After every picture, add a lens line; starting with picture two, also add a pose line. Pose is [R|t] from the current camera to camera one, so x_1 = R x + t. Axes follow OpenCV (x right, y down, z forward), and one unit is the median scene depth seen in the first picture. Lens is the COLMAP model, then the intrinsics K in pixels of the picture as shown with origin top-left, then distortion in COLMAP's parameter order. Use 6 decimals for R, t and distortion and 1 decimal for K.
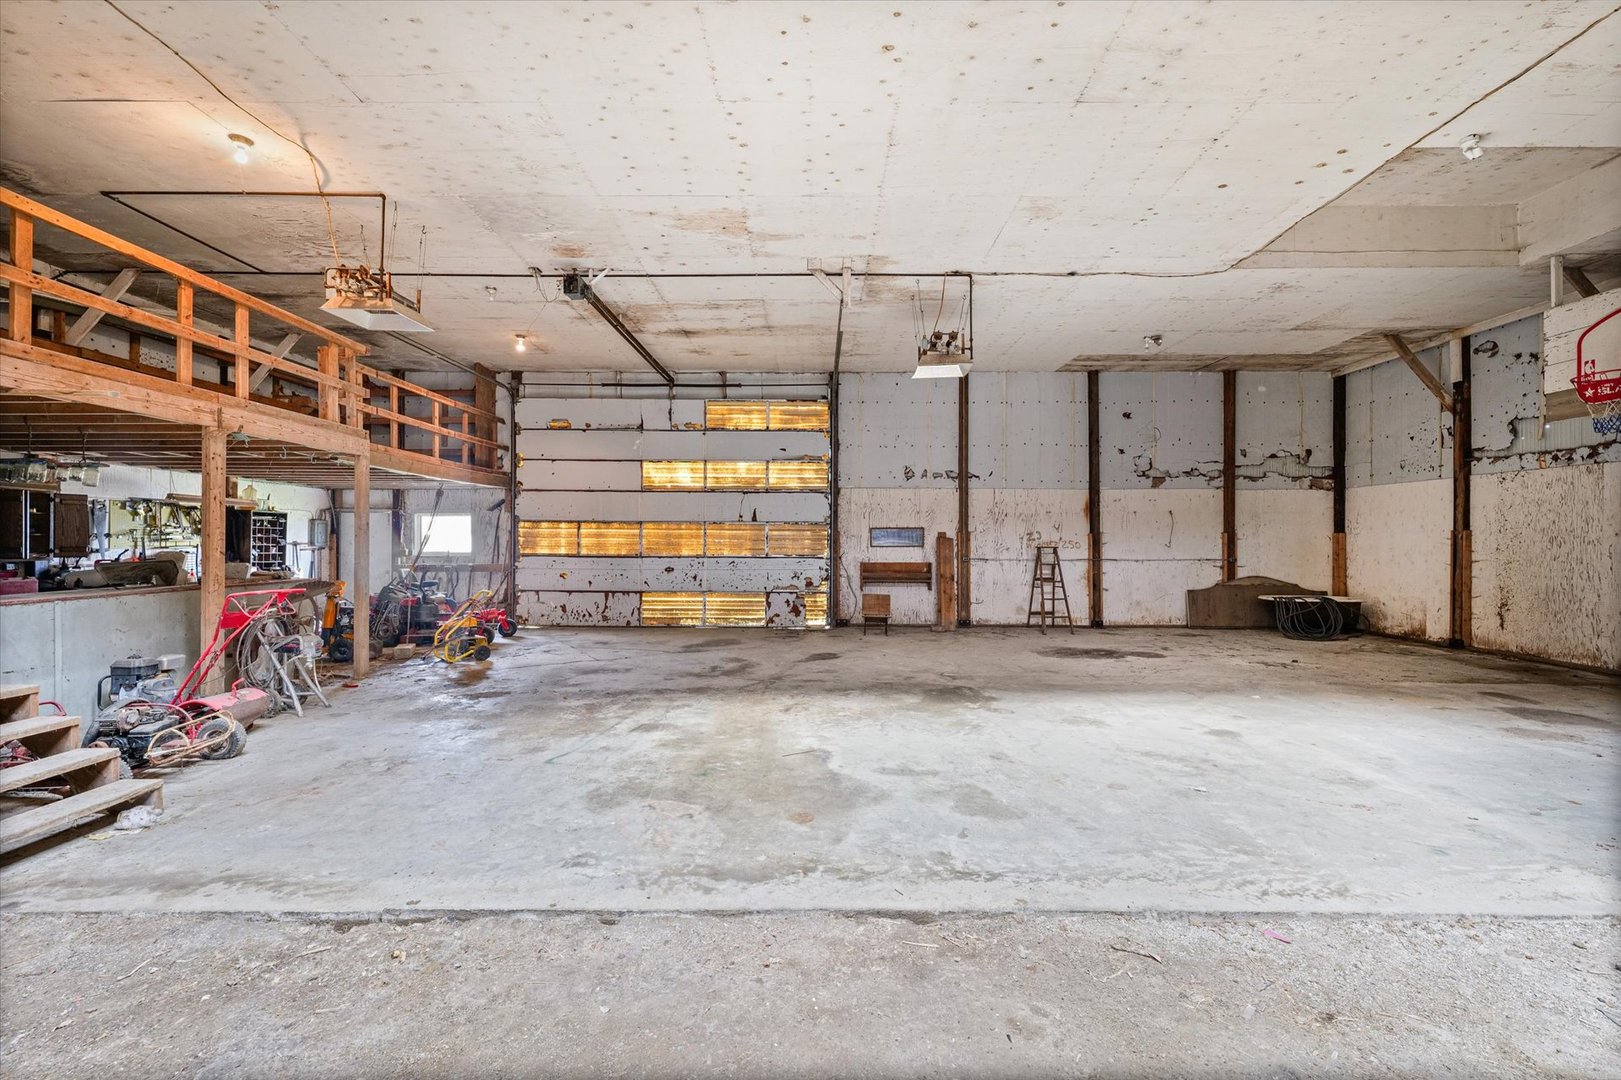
lens RADIAL K [[672.1, 0, 808.5], [0, 672.1, 546.4], [0, 0, 1]] dist [-0.004306, -0.000380]
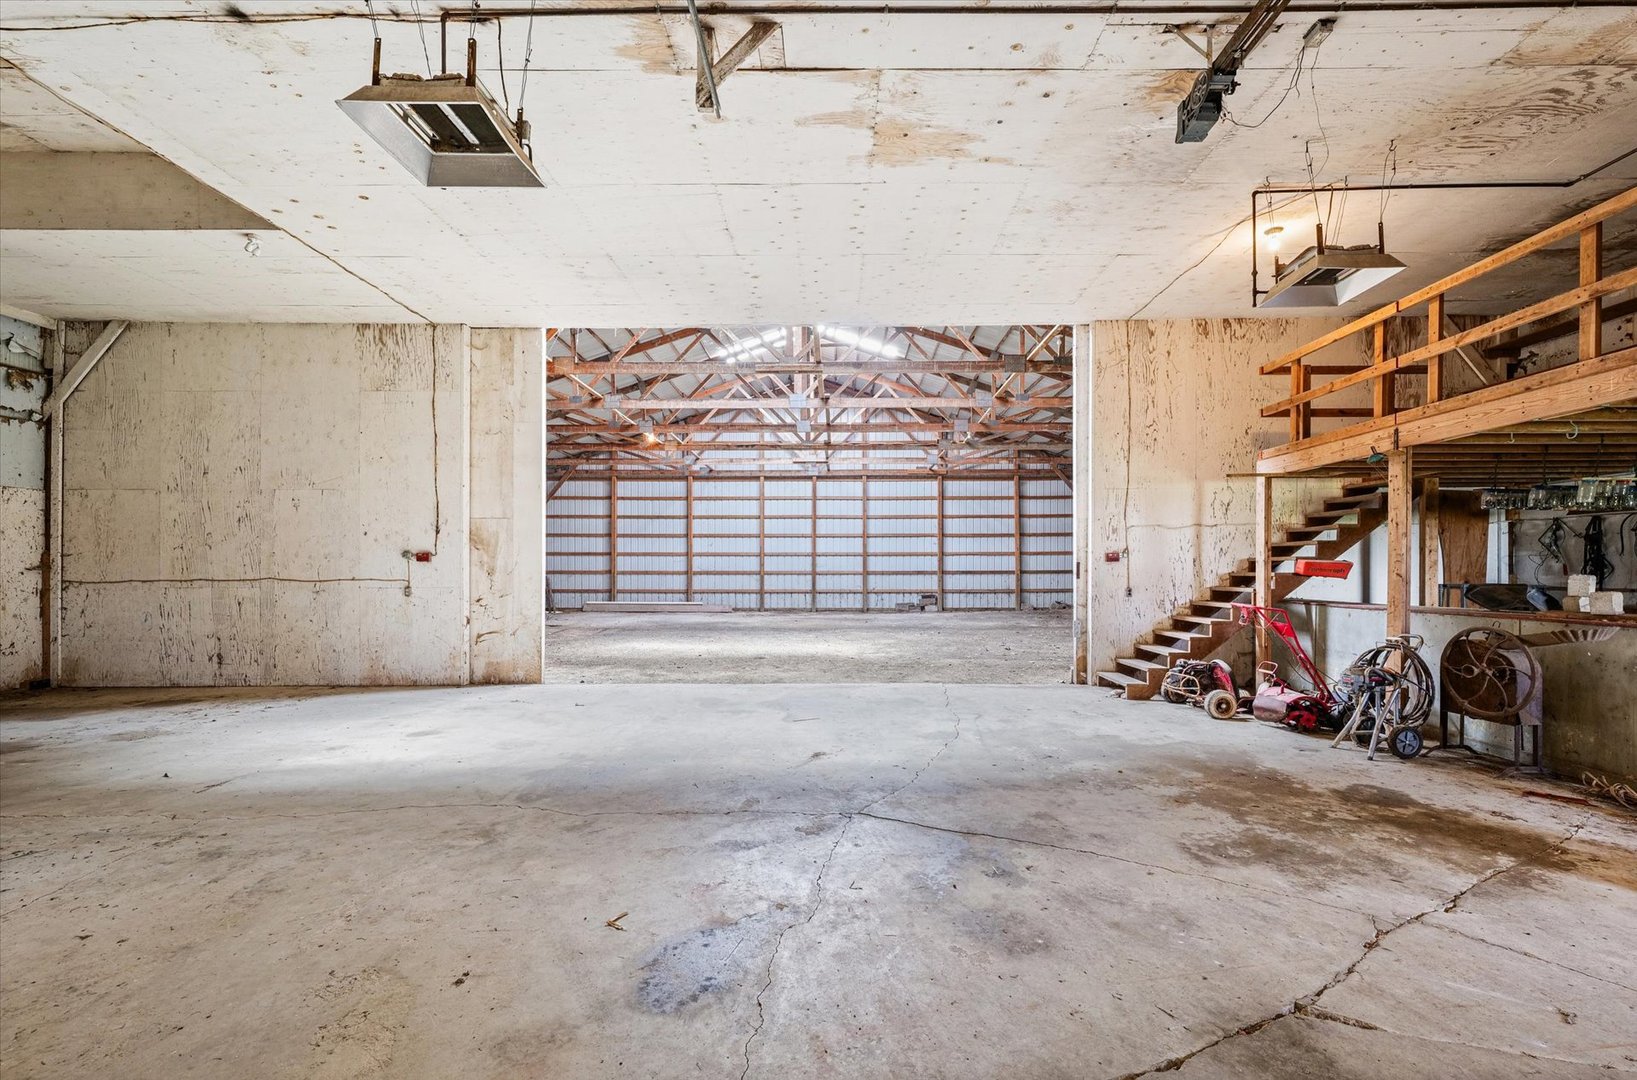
lens RADIAL K [[670.0, 0, 909.0], [0, 670.0, 563.8], [0, 0, 1]] dist [-0.000067, 0.000045]
pose [[-0.992483, -0.001031, -0.122378, -0.022448], [-0.000583, 0.999993, -0.003690, -0.002188], [0.122381, -0.003591, -0.992477, 0.966015]]
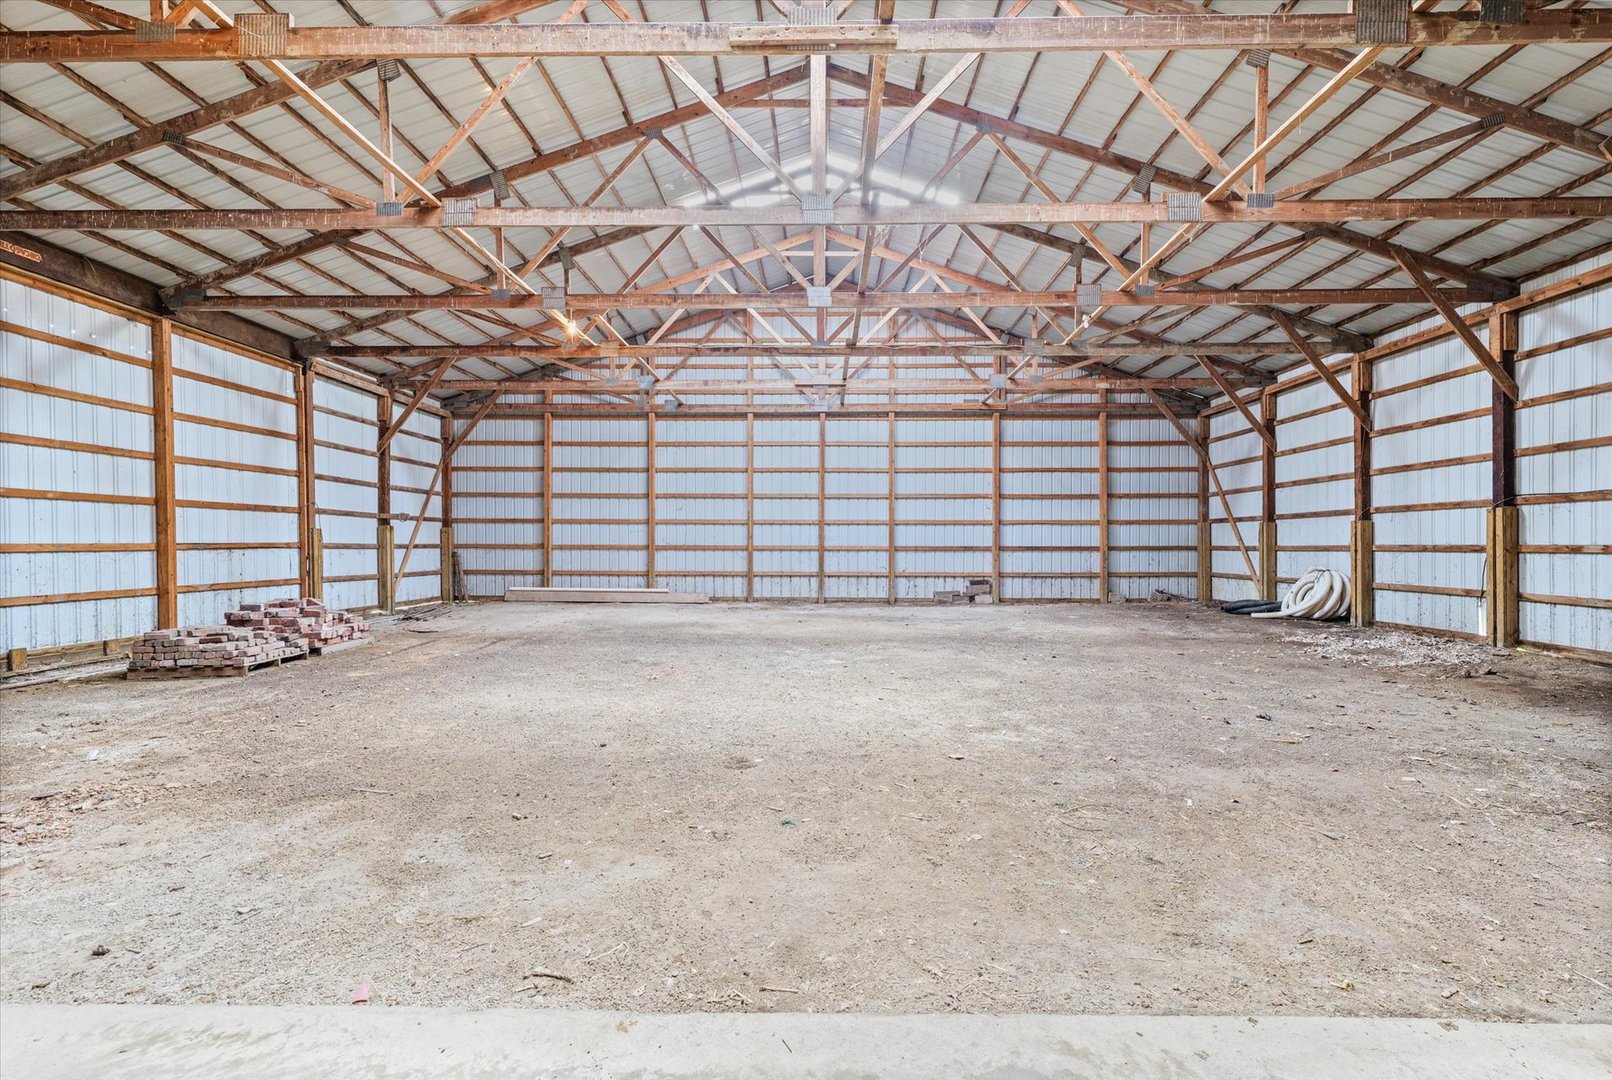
lens RADIAL K [[668.3, 0, 807.9], [0, 668.3, 544.3], [0, 0, 1]] dist [-0.004306, -0.000380]
pose [[-0.999925, -0.004188, 0.011522, 0.025259], [-0.004111, 0.999969, 0.006719, -0.000766], [-0.011550, 0.006671, -0.999911, 0.392546]]
